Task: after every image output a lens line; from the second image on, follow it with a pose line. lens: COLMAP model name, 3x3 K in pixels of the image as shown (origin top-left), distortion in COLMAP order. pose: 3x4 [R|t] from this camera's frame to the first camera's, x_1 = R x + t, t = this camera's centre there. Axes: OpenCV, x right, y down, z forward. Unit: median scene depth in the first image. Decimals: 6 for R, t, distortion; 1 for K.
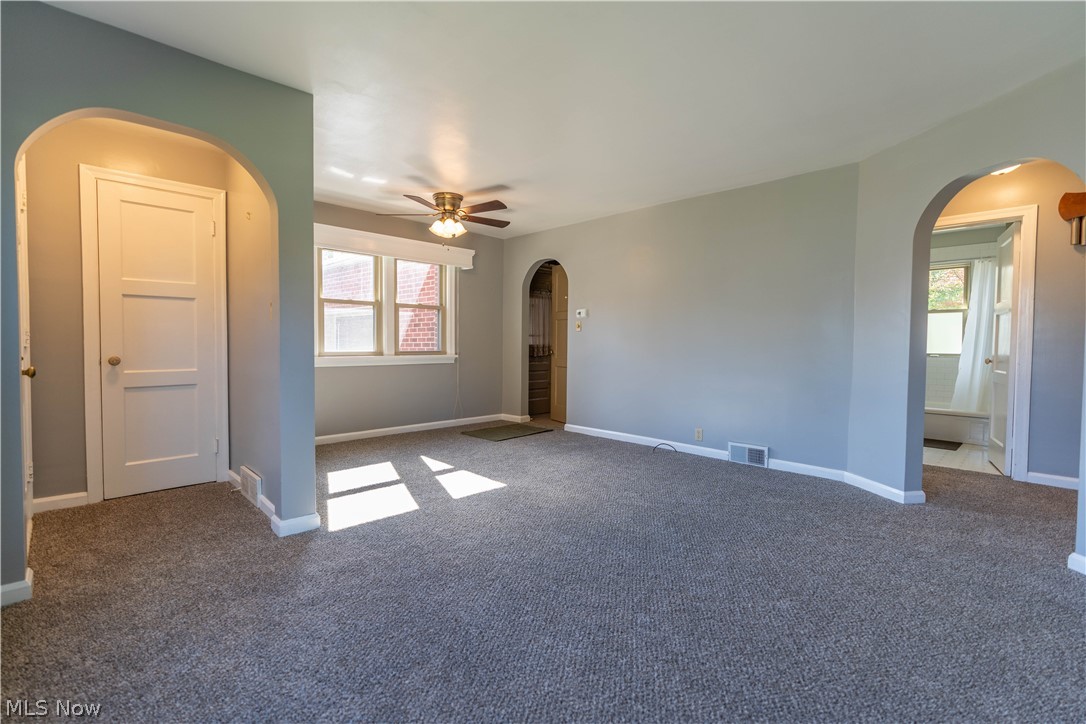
lens RADIAL K [[490.7, 0, 543.8], [0, 490.7, 362.1], [0, 0, 1]] dist [-0.004745, 0.002385]
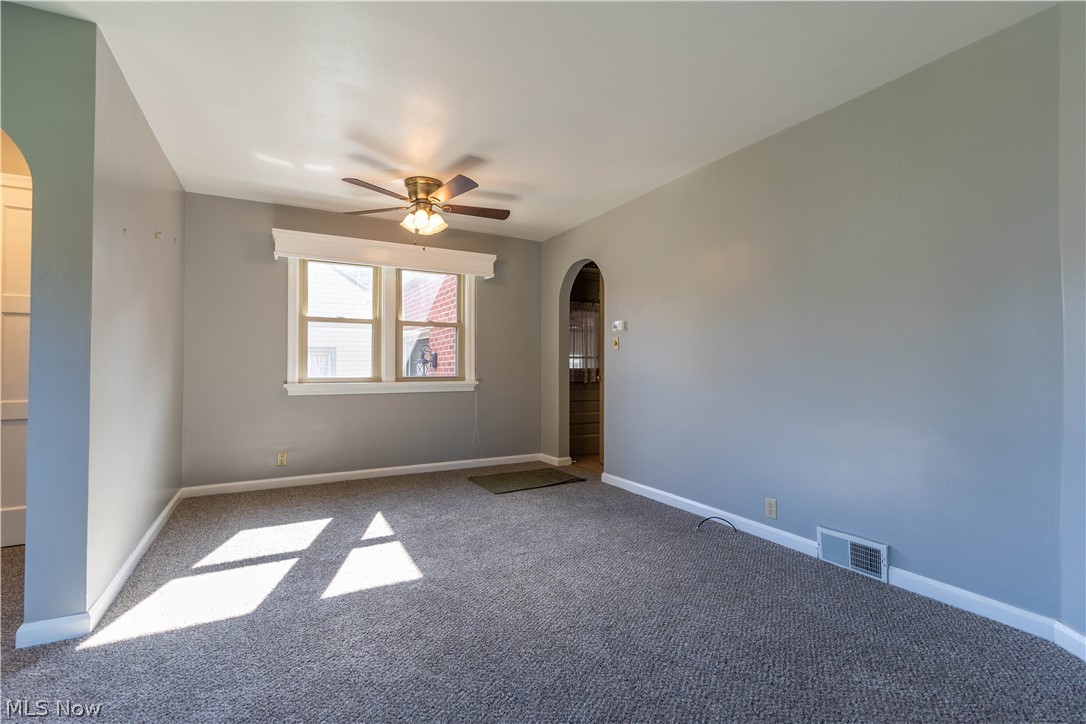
lens RADIAL K [[490.7, 0, 544.1], [0, 490.7, 360.6], [0, 0, 1]] dist [-0.004745, 0.002385]
pose [[0.961024, -0.011307, -0.276234, 0.211635], [-0.003809, 0.998527, -0.054124, -0.006622], [0.276439, 0.053066, 0.959565, 0.303315]]
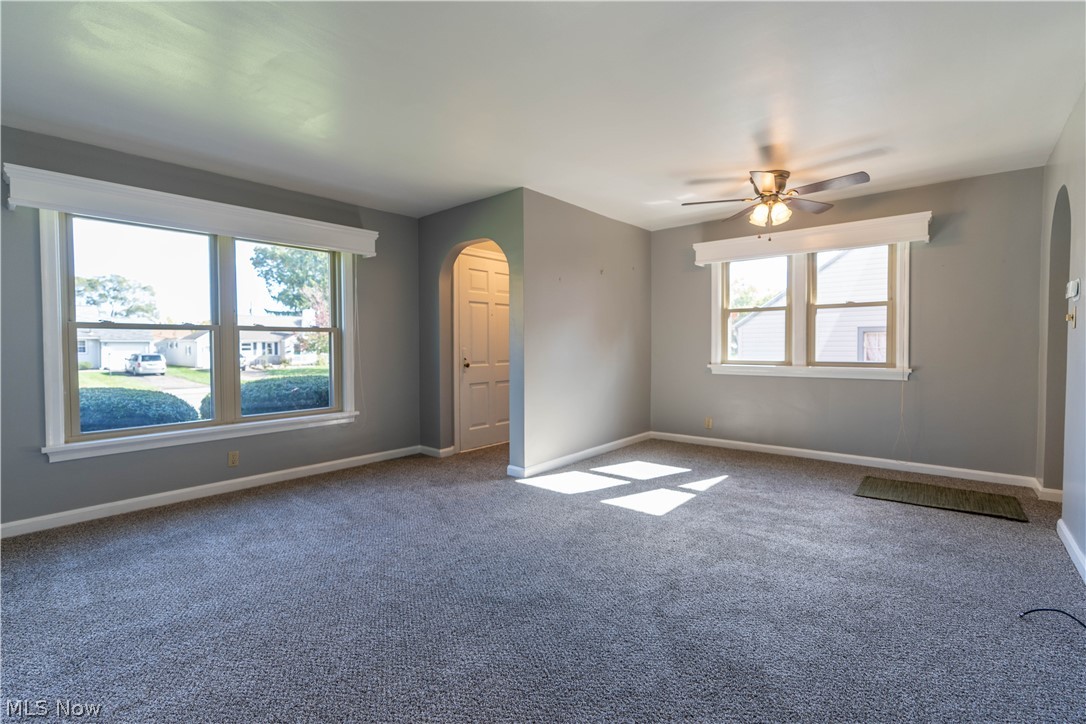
lens RADIAL K [[490.7, 0, 546.4], [0, 490.7, 356.5], [0, 0, 1]] dist [-0.004745, 0.002385]
pose [[0.093446, 0.011943, -0.995553, 0.602534], [-0.040978, 0.999127, 0.008140, -0.022707], [0.994781, 0.040035, 0.093854, 0.556858]]
